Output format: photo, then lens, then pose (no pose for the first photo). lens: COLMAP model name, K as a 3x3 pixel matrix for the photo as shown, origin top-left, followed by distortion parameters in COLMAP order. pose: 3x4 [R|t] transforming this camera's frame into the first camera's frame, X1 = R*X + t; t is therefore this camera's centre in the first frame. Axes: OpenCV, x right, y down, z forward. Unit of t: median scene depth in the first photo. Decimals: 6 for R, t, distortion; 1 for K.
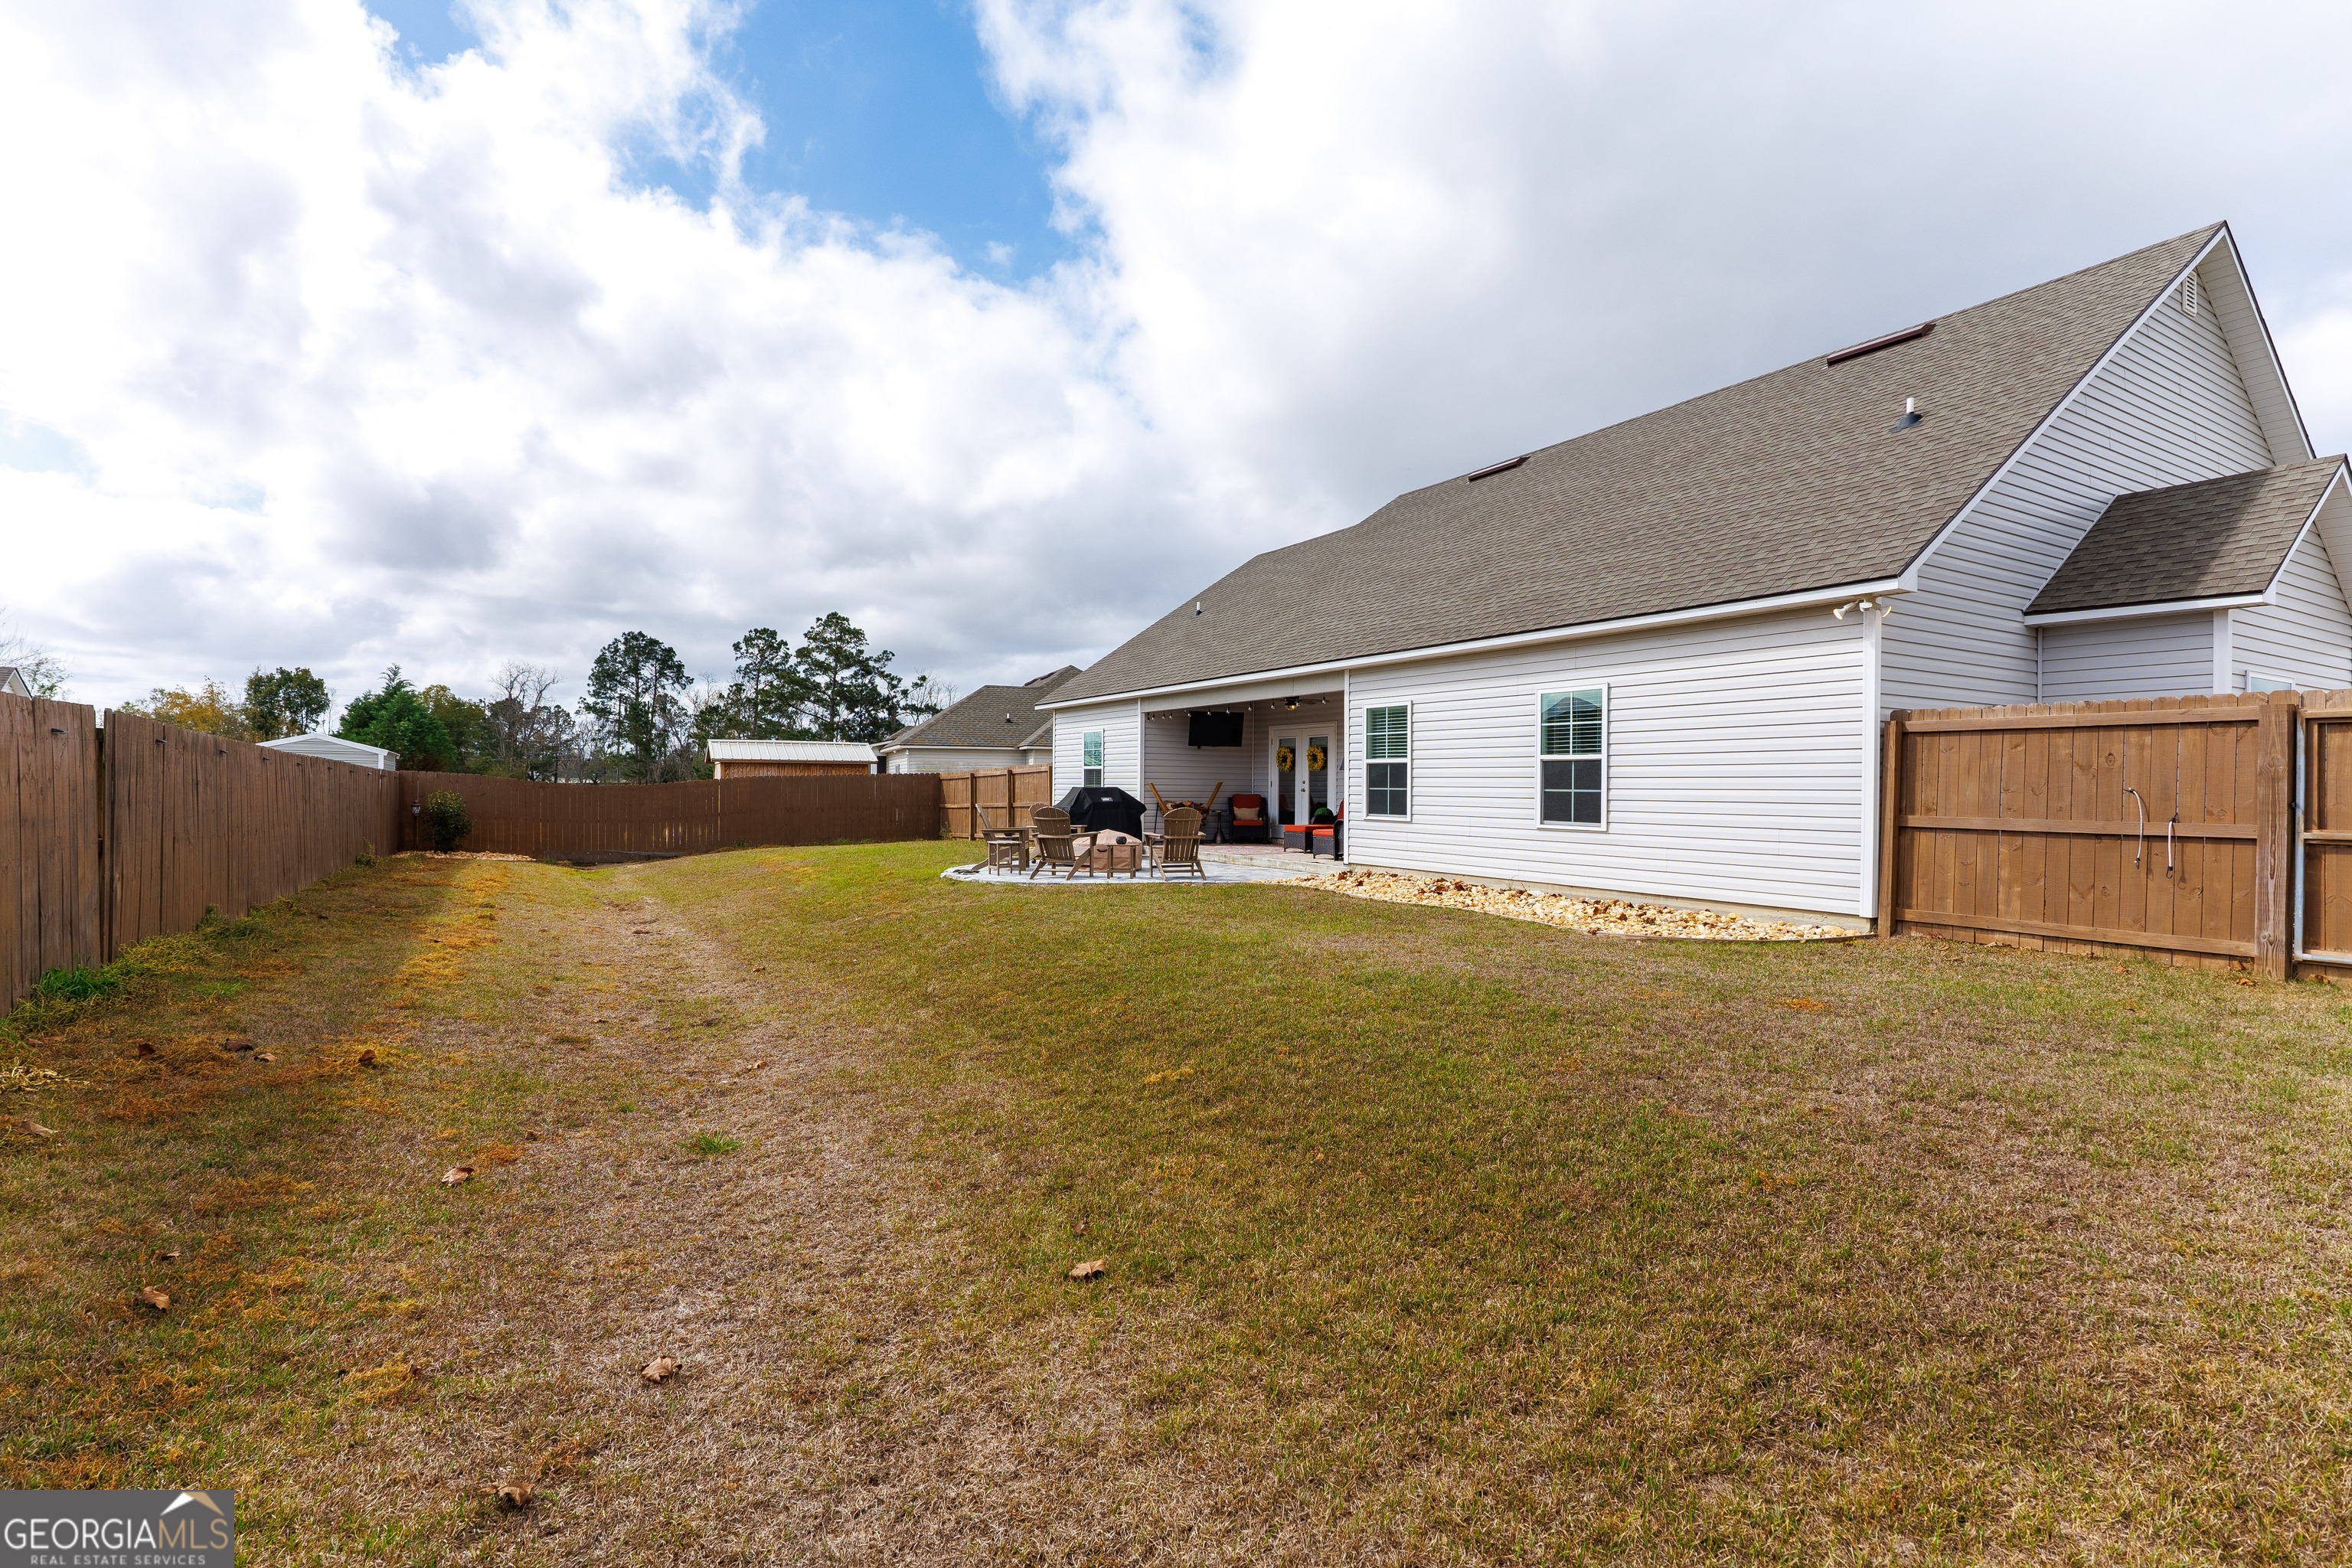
lens RADIAL K [[1088.0, 0, 1154.1], [0, 1088.0, 787.6], [0, 0, 1]] dist [0.000140, 0.000137]
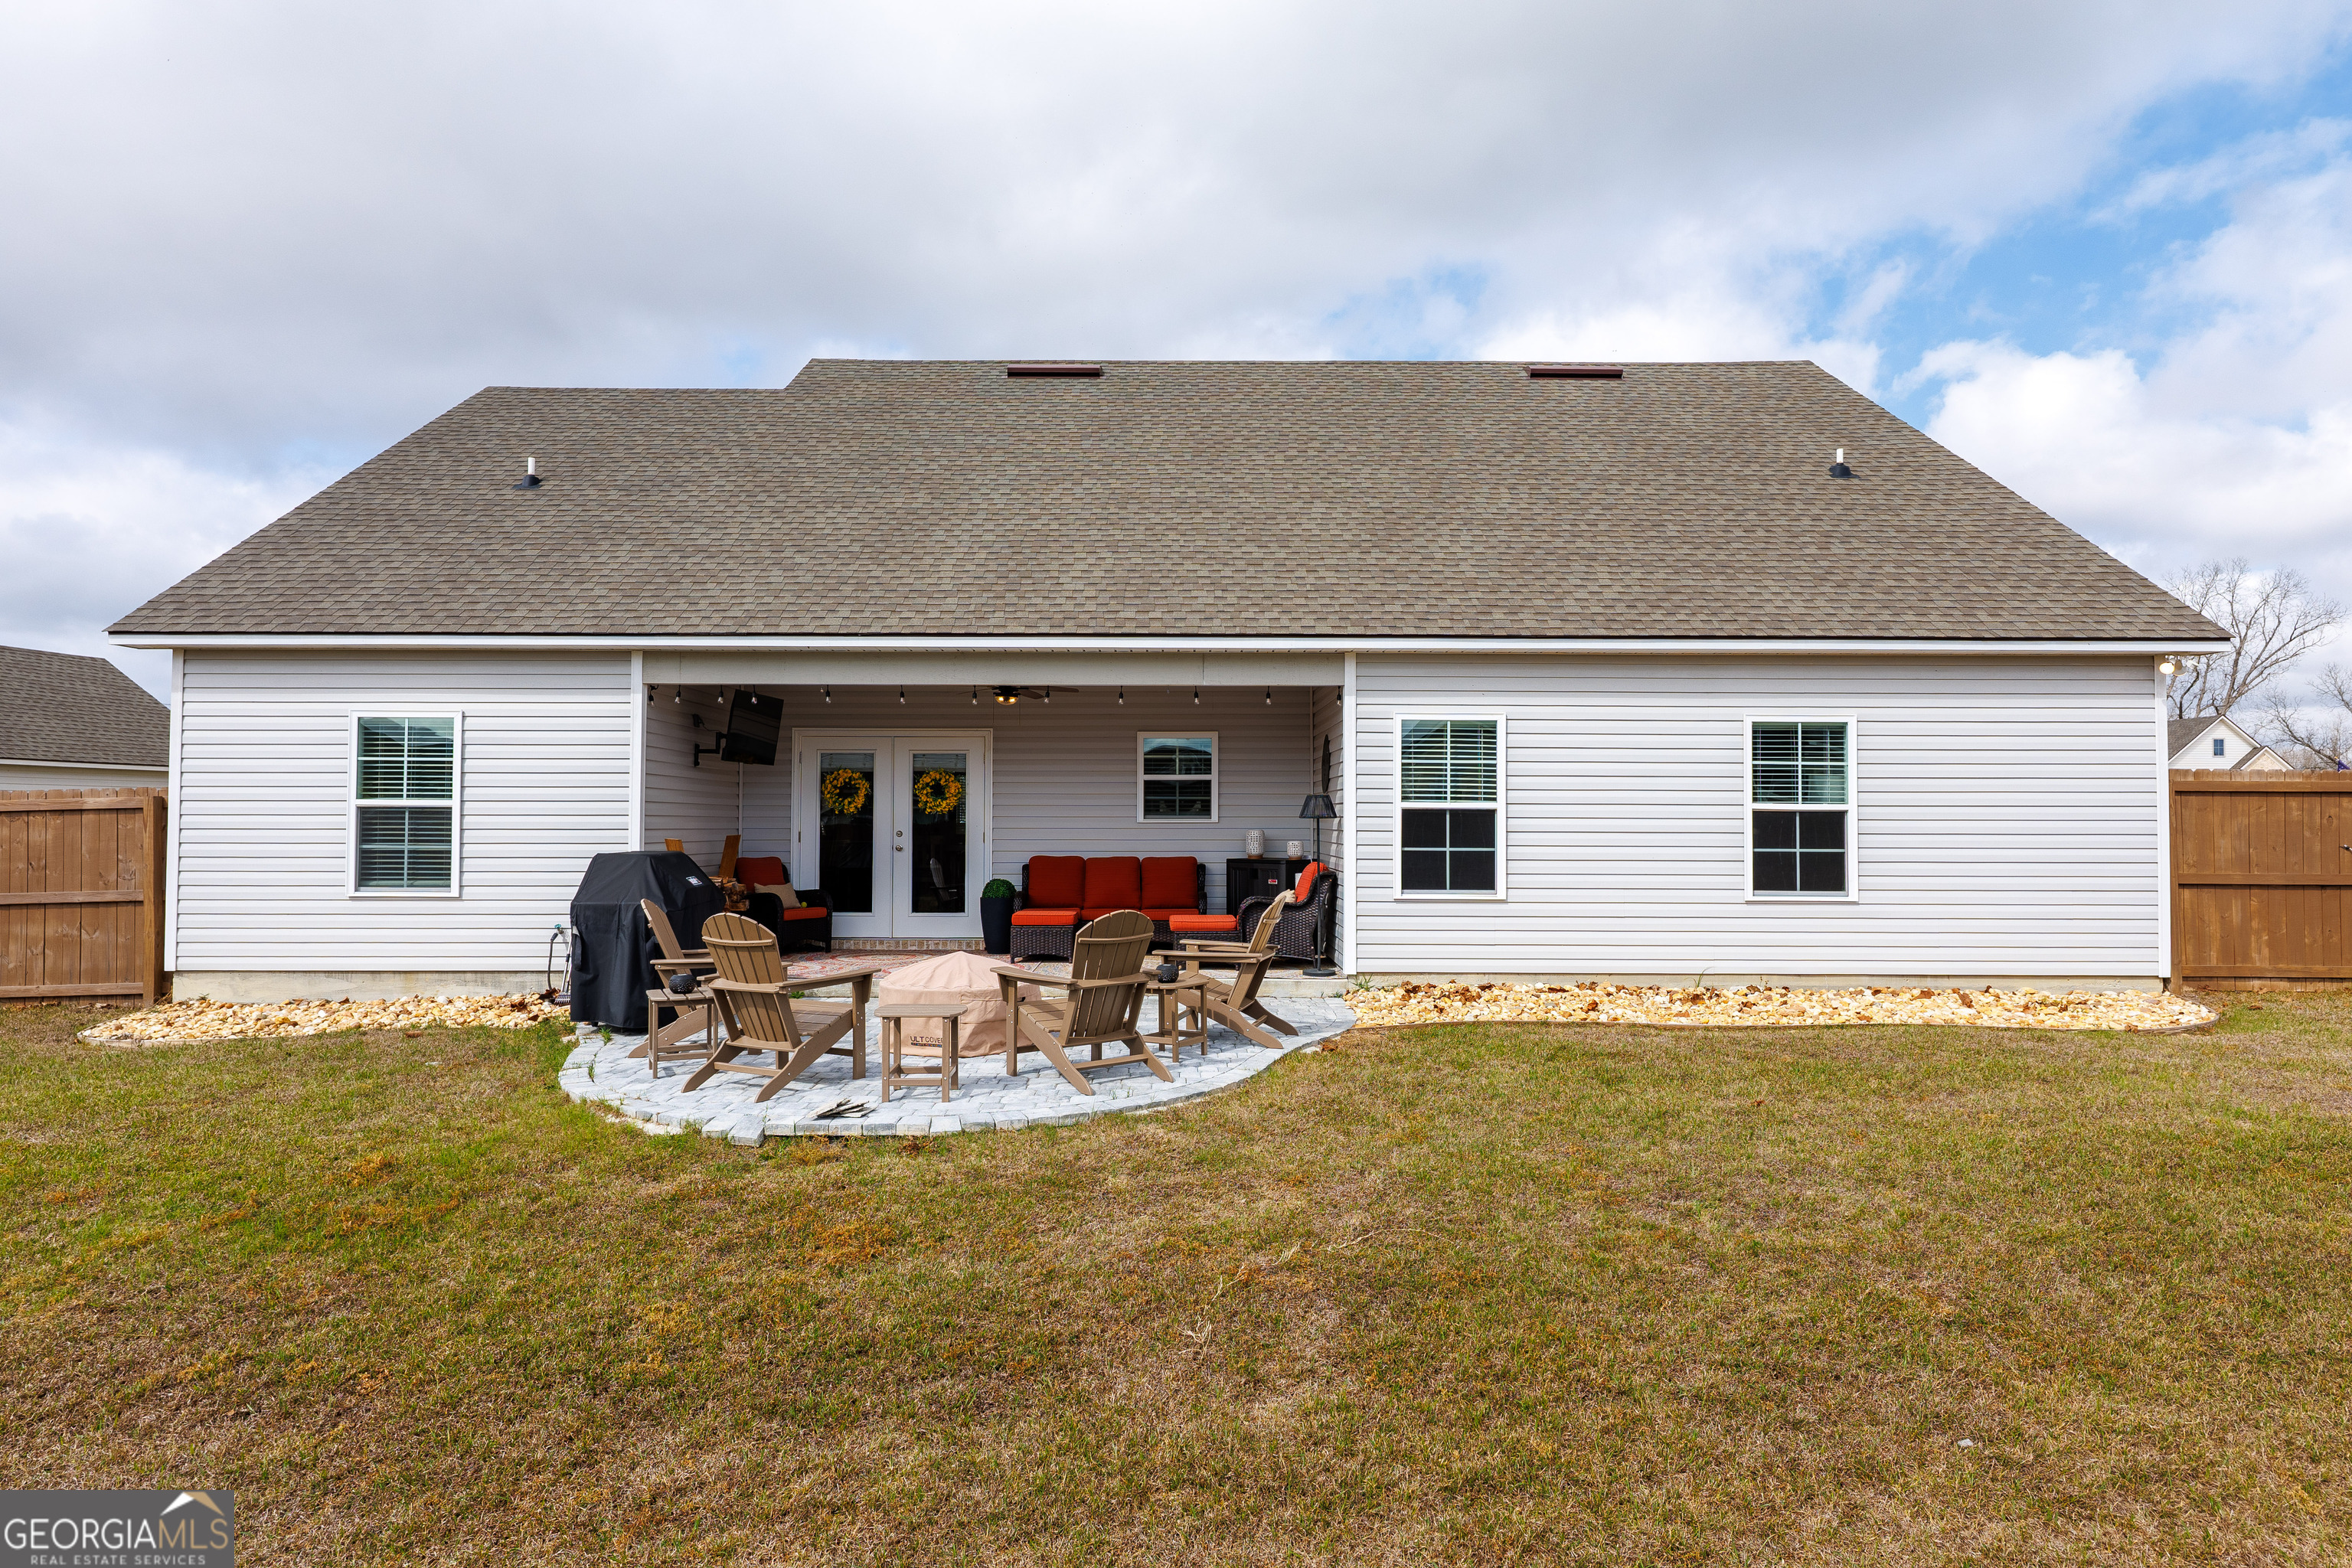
lens RADIAL K [[1367.1, 0, 1176.0], [0, 1367.1, 784.0], [0, 0, 1]] dist [0.005160, 0.001424]
pose [[0.490248, 0.020121, 0.871351, -0.392733], [0.002793, 0.999692, -0.024656, -0.012457], [-0.871579, 0.014521, 0.490040, 0.522946]]
